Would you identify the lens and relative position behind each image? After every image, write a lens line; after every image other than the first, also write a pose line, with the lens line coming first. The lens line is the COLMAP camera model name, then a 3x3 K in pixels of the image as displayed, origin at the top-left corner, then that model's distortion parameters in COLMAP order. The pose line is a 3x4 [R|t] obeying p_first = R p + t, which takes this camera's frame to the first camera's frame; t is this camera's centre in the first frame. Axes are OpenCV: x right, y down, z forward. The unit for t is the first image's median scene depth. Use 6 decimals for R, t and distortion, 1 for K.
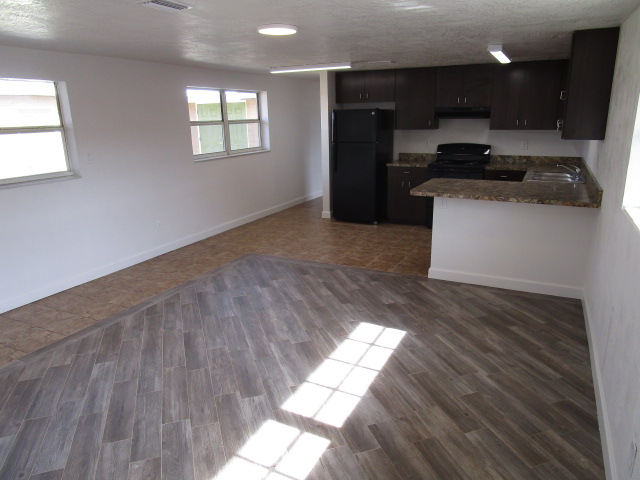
lens RADIAL K [[458.6, 0, 322.1], [0, 458.6, 242.2], [0, 0, 1]] dist [-0.031883, 0.008009]
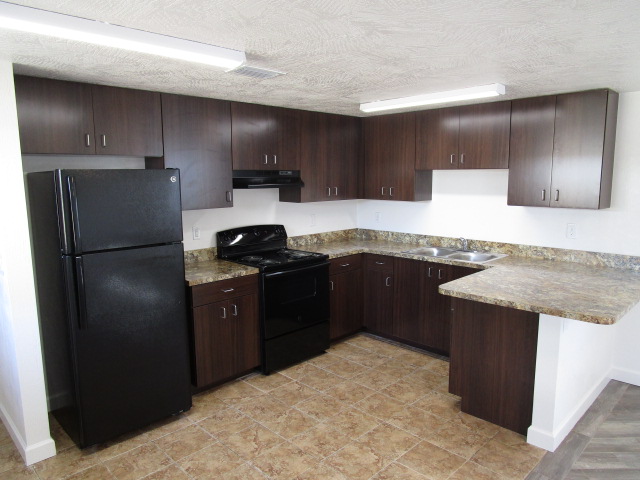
lens RADIAL K [[458.6, 0, 320.0], [0, 458.6, 238.5], [0, 0, 1]] dist [-0.031883, 0.008009]
pose [[0.324200, -0.114563, 0.939026, -0.391648], [0.258199, 0.965666, 0.028669, -0.290784], [-0.910070, 0.233161, 0.342649, 1.052262]]
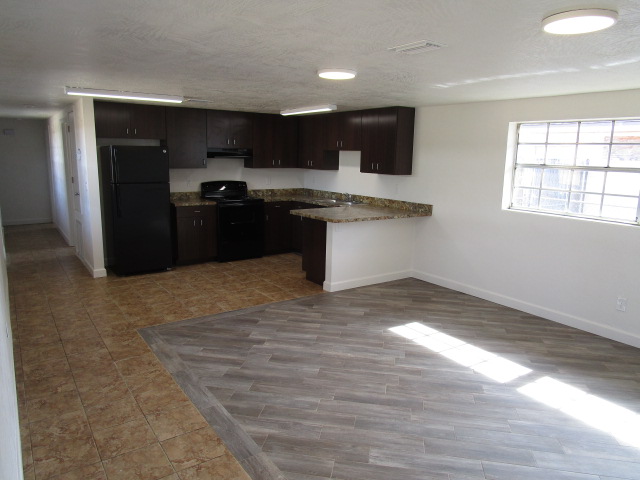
lens RADIAL K [[458.6, 0, 321.1], [0, 458.6, 237.4], [0, 0, 1]] dist [-0.031883, 0.008009]
pose [[0.477587, -0.130221, 0.868880, -0.816541], [0.209704, 0.977267, 0.031199, -0.105941], [-0.853191, 0.167308, 0.494038, 0.433639]]
